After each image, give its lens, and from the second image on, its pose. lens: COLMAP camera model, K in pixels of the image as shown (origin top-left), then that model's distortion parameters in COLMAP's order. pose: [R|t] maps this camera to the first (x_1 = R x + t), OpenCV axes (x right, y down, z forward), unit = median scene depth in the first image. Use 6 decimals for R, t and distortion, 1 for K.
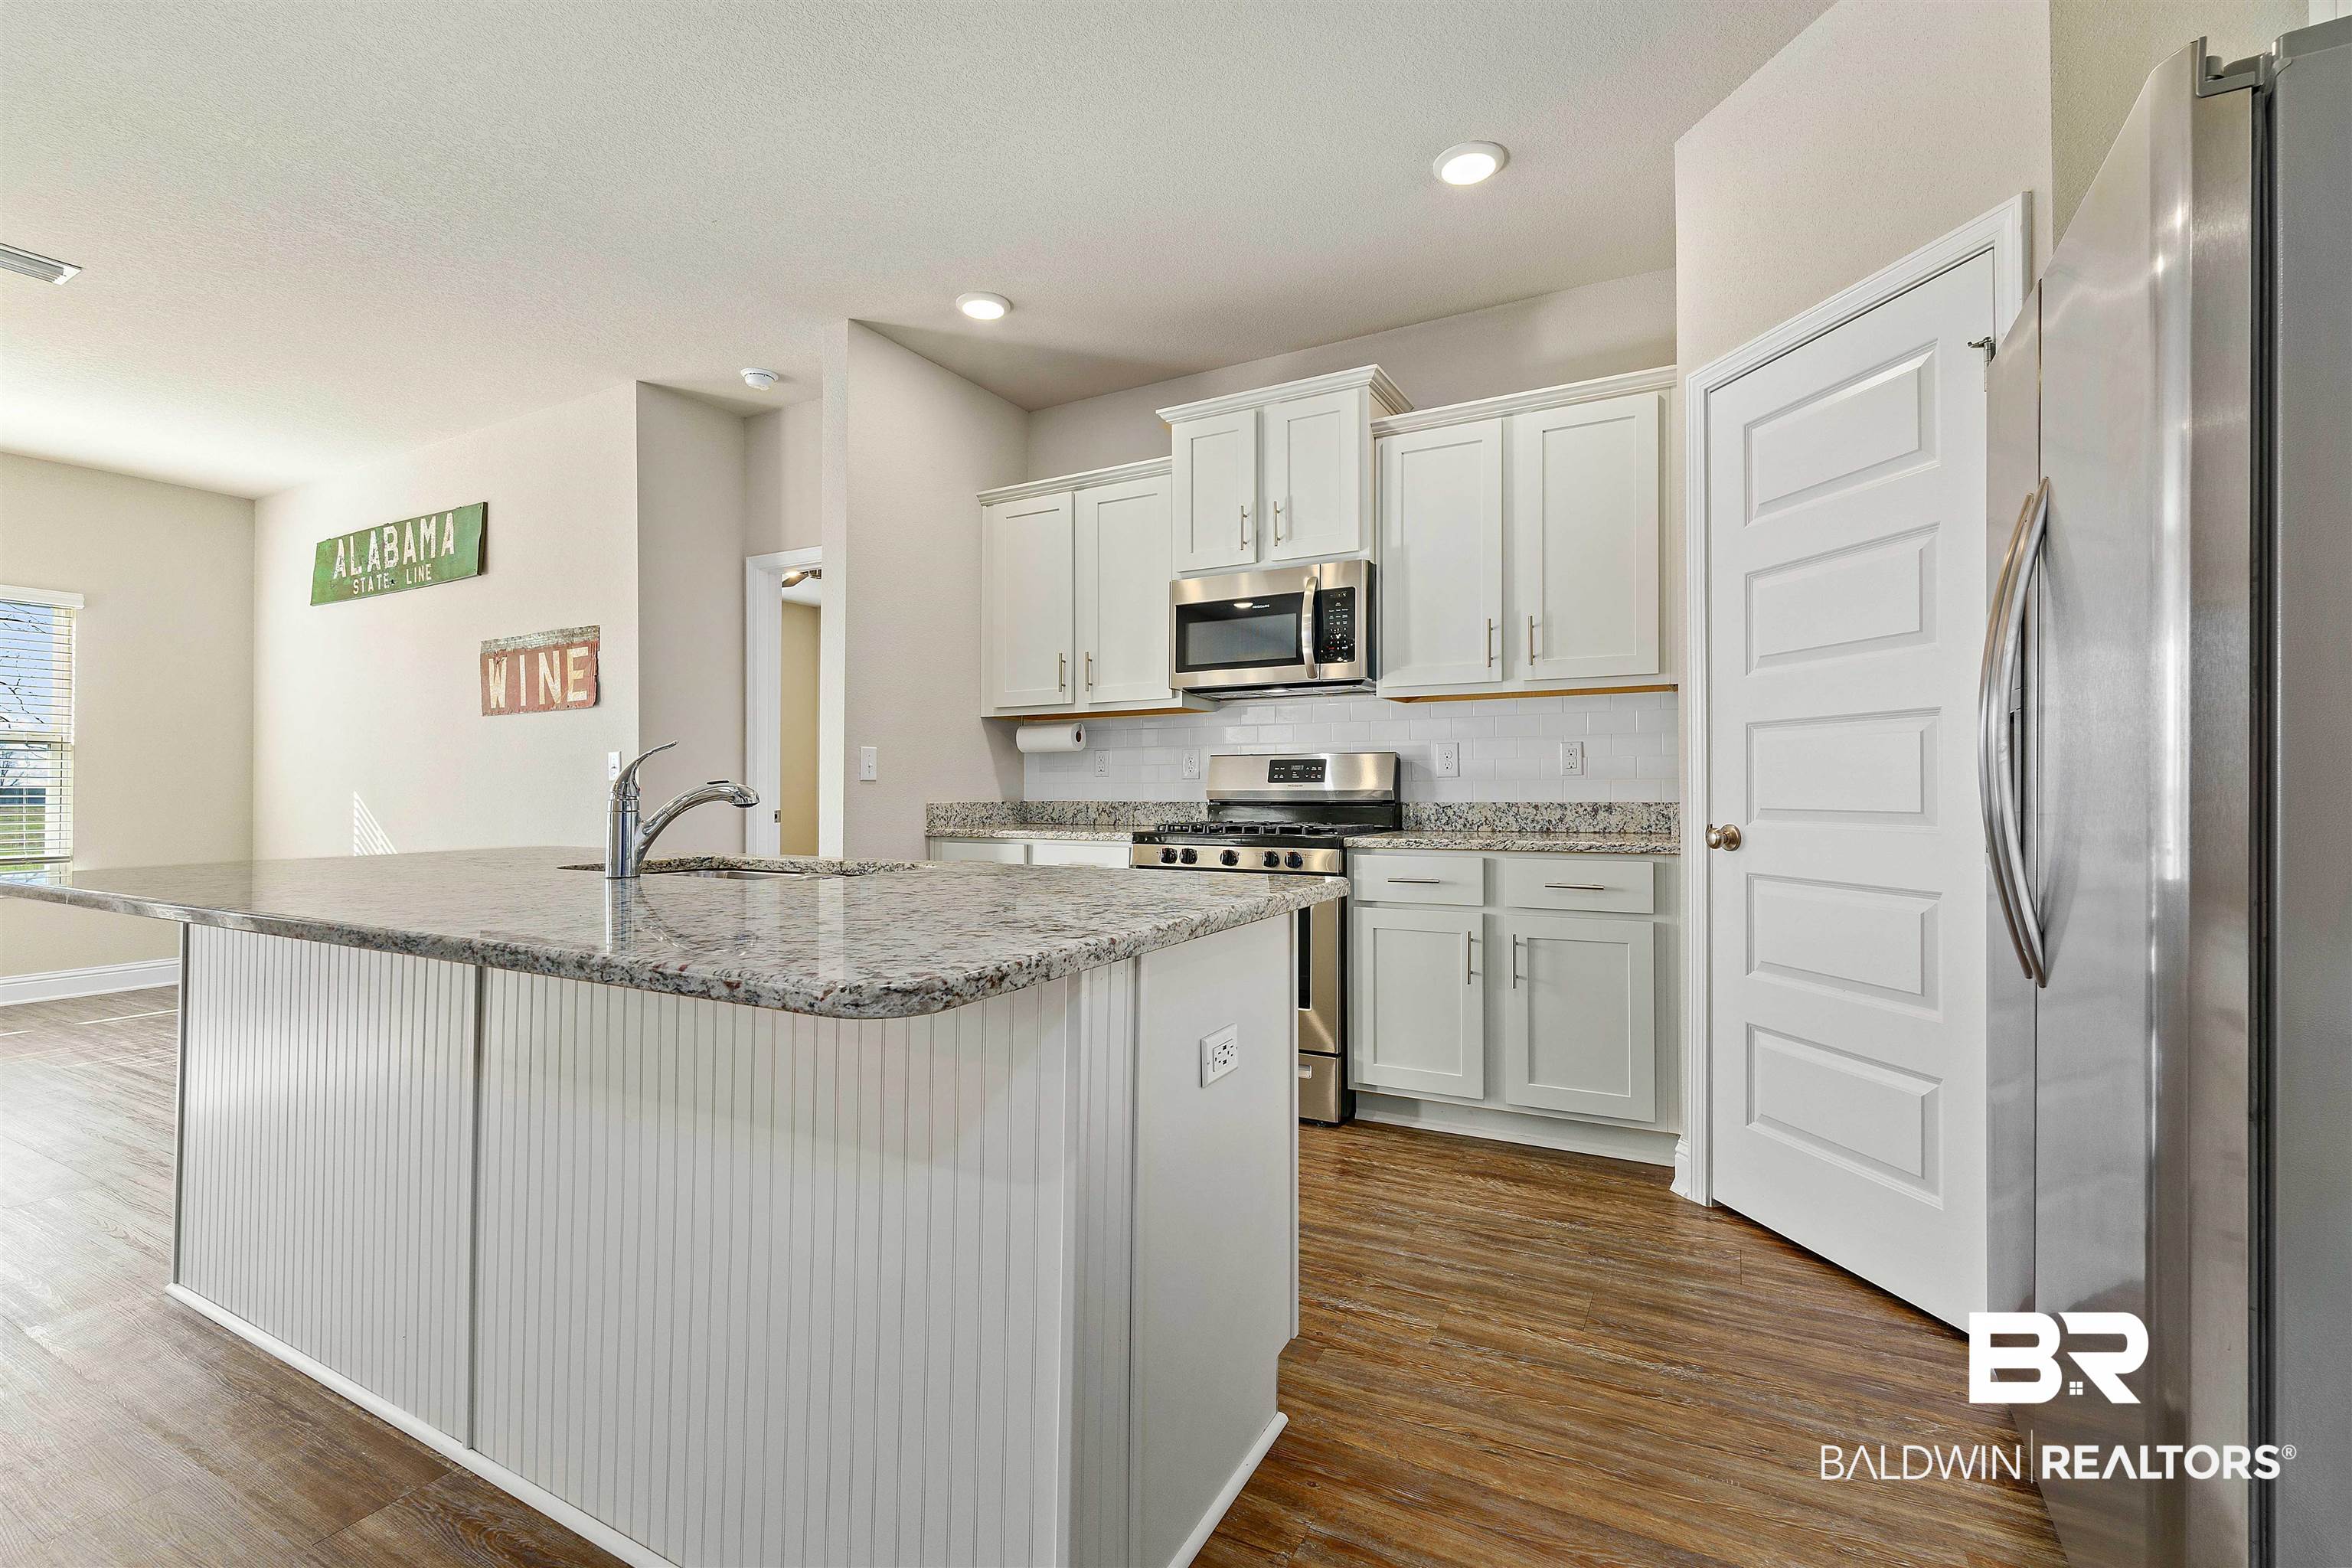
lens RADIAL K [[1032.4, 0, 1190.1], [0, 1032.4, 772.0], [0, 0, 1]] dist [0.001960, -0.000113]
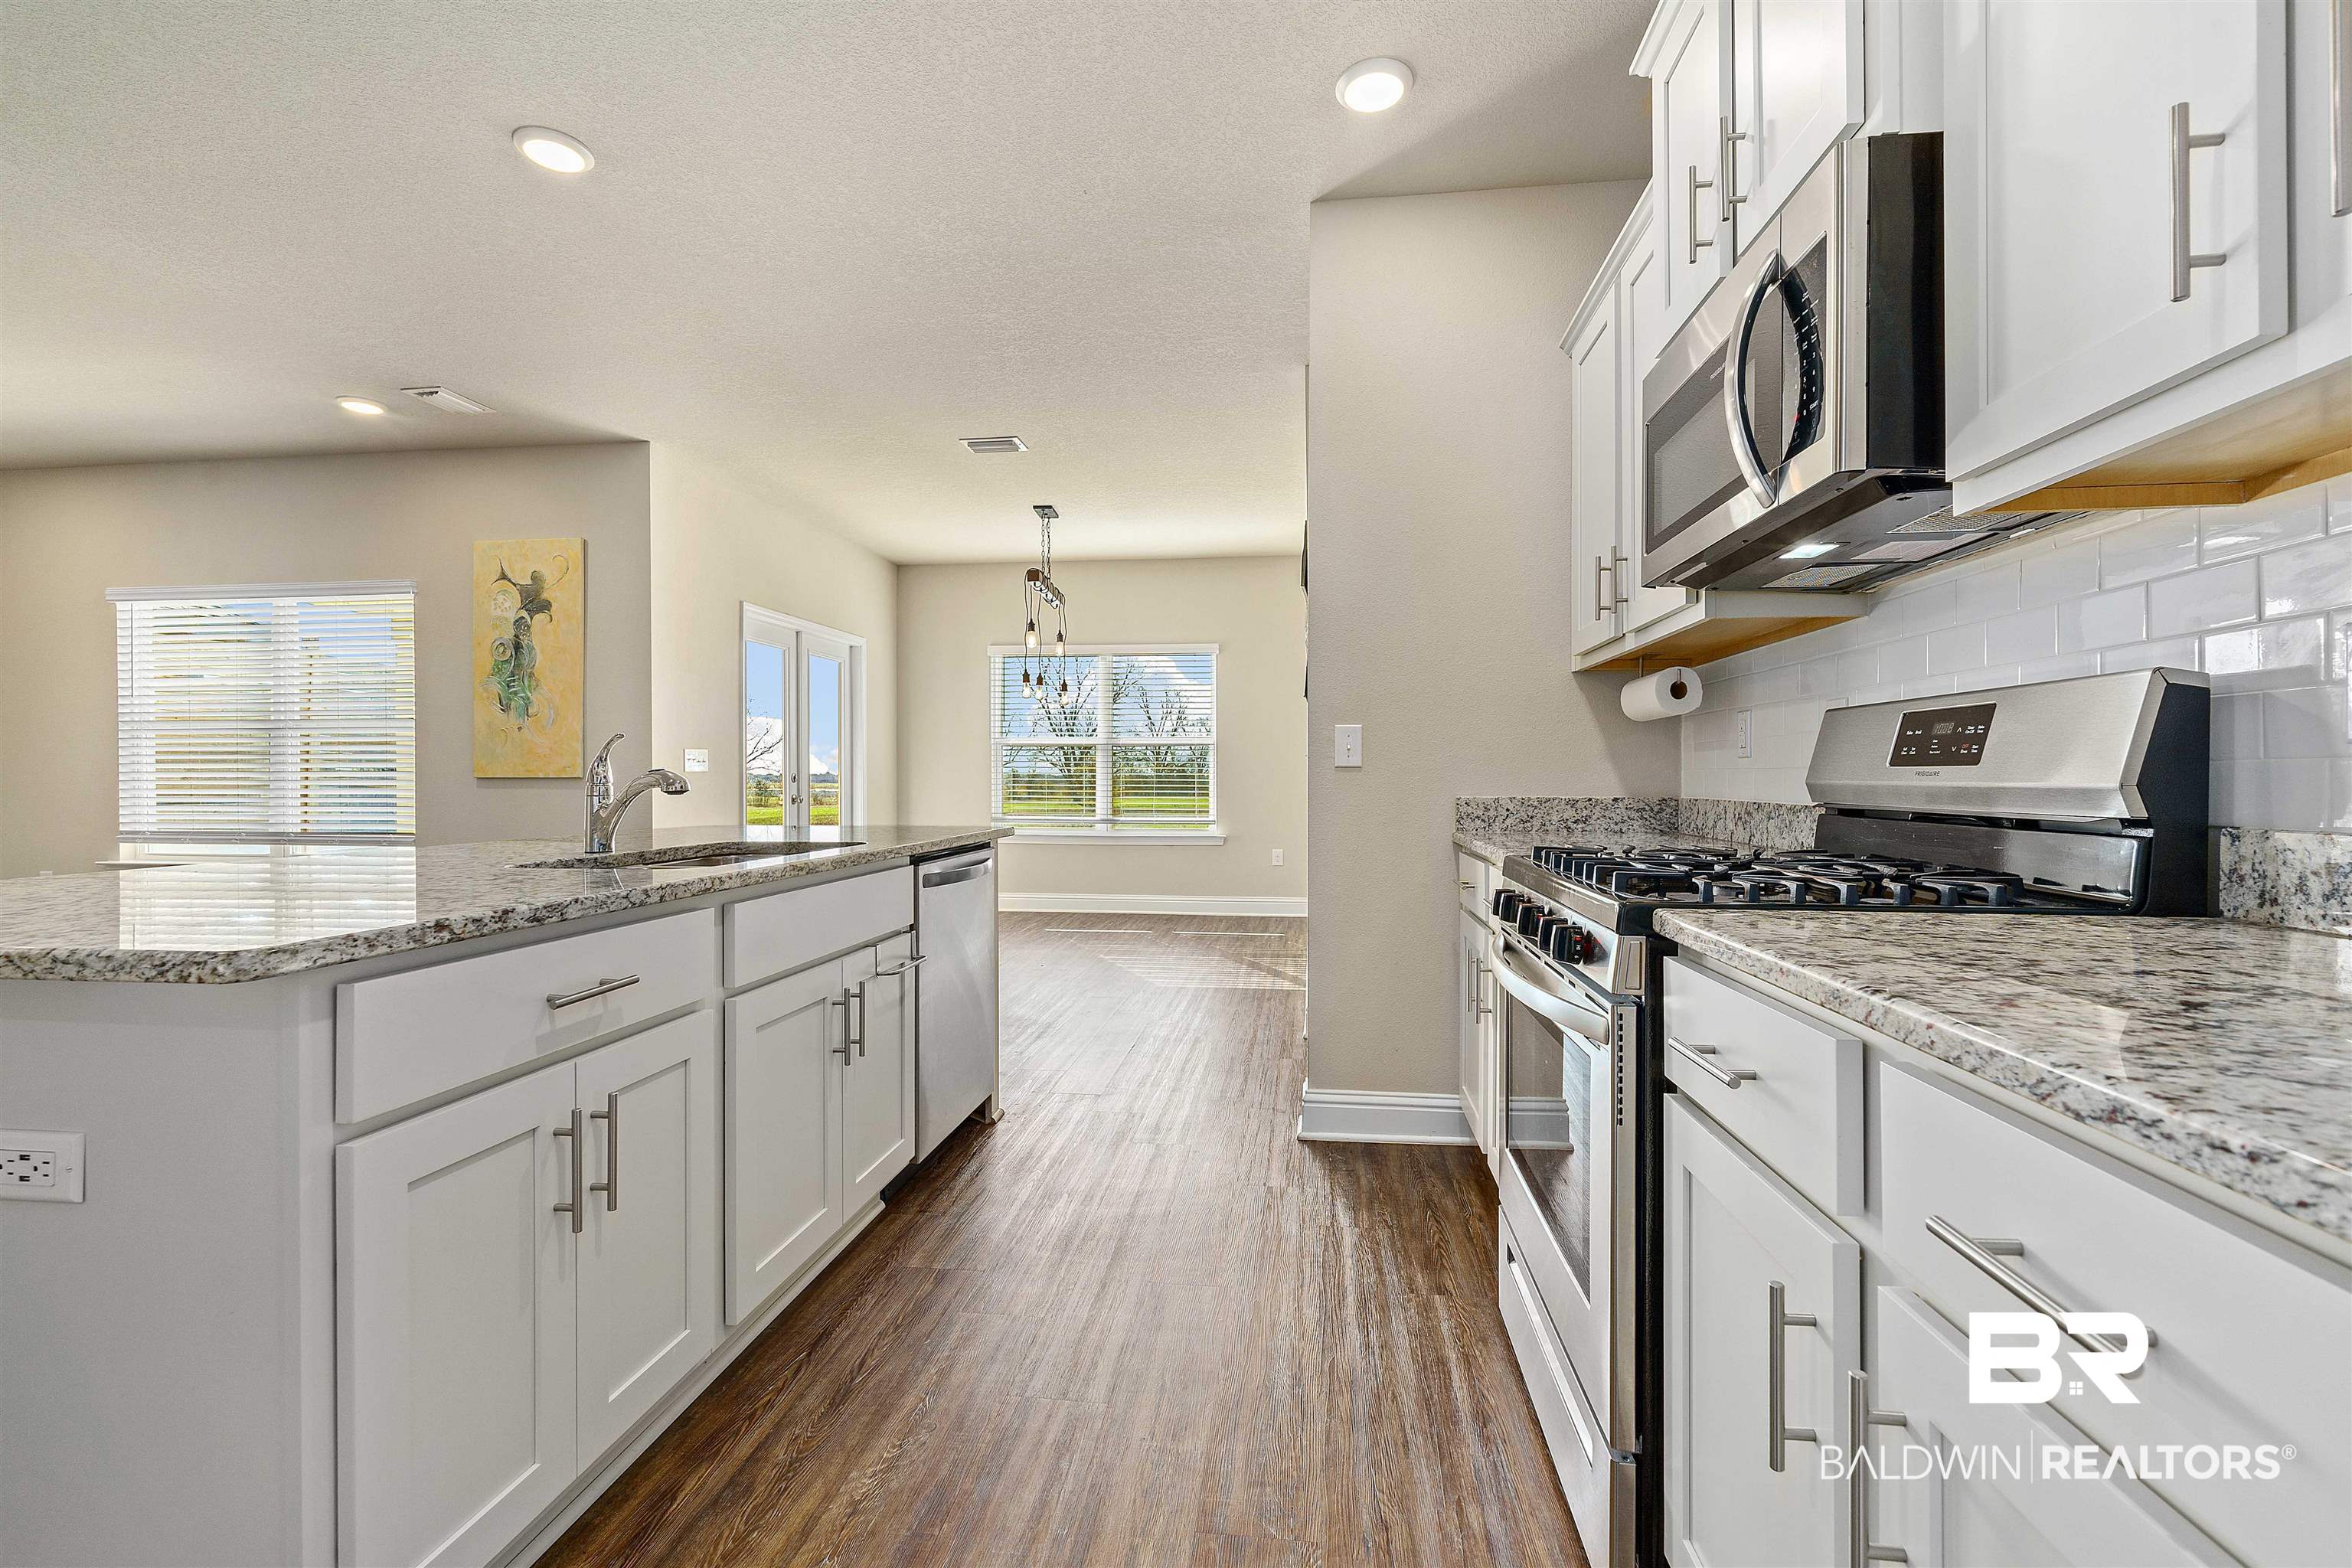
lens RADIAL K [[1032.4, 0, 1171.3], [0, 1032.4, 767.7], [0, 0, 1]] dist [0.001960, -0.000113]
pose [[0.353807, -0.005951, -0.935300, 0.386158], [0.011122, 0.999936, -0.002155, 0.008732], [0.935252, -0.009640, 0.353850, 0.595399]]
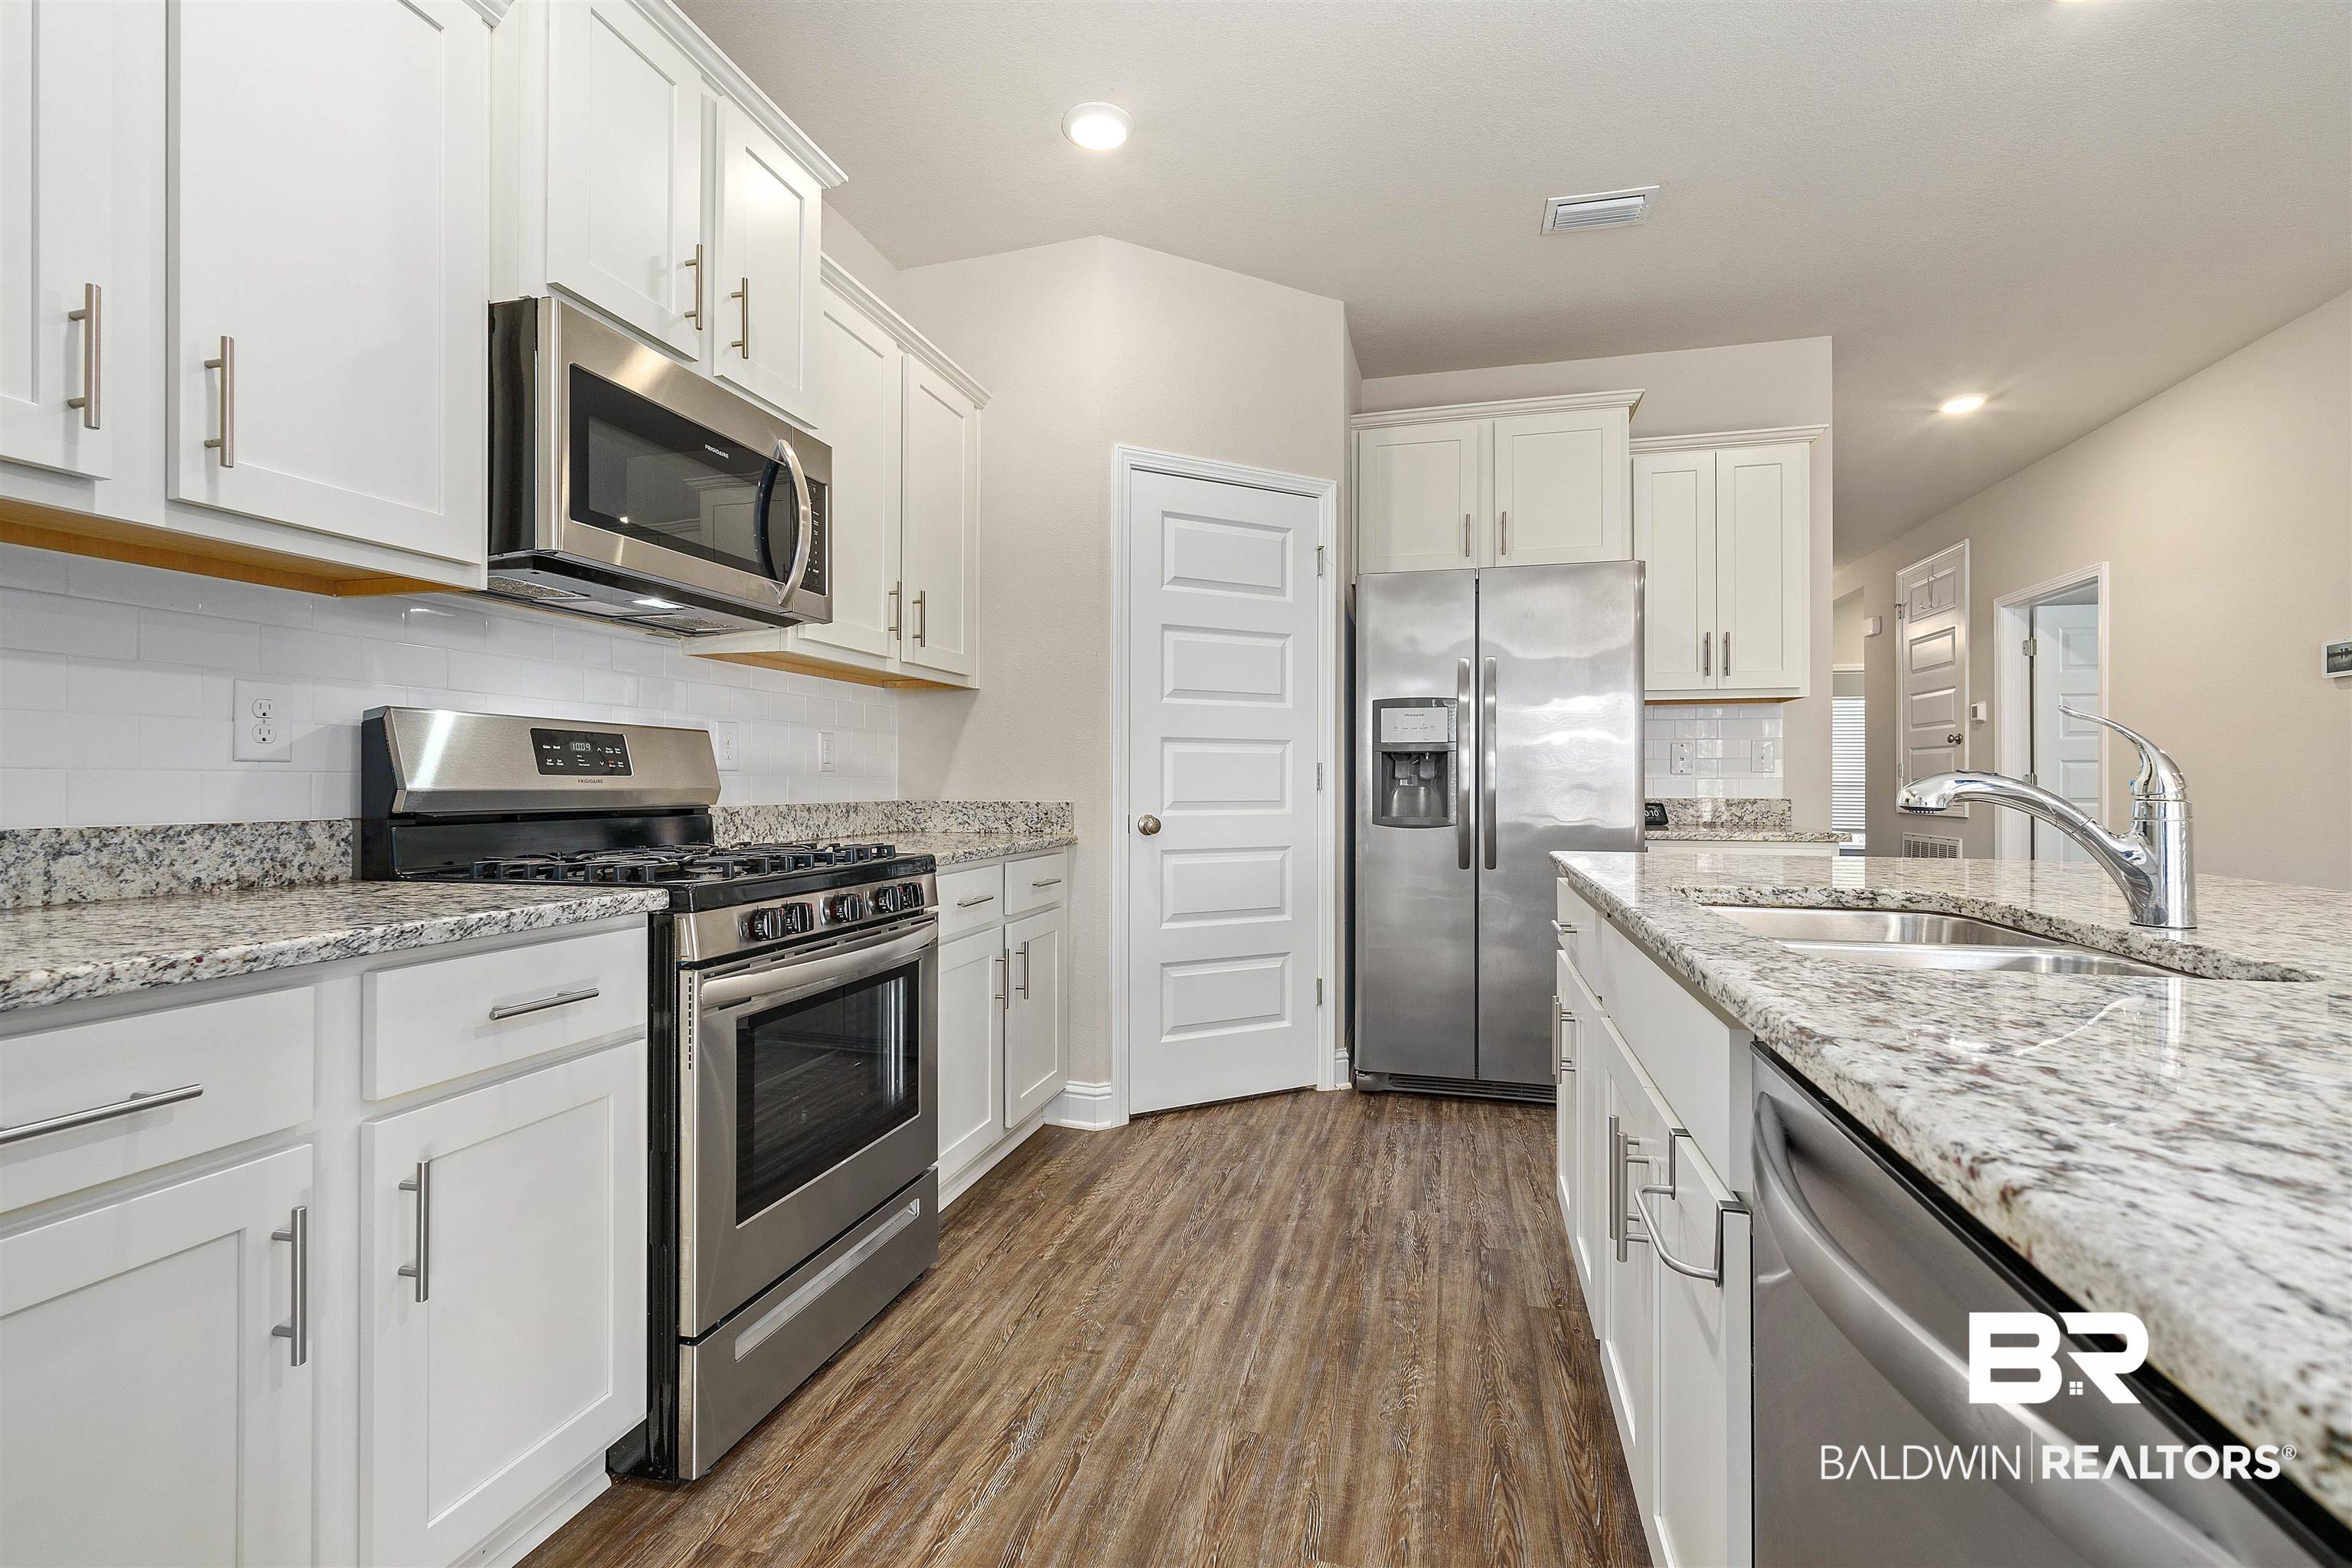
lens RADIAL K [[1032.4, 0, 1192.2], [0, 1032.4, 783.3], [0, 0, 1]] dist [0.001960, -0.000113]
pose [[-0.246733, 0.006343, 0.969063, -0.499247], [-0.012313, 0.999877, -0.009679, 0.016168], [-0.969005, -0.014320, -0.246625, 0.855005]]
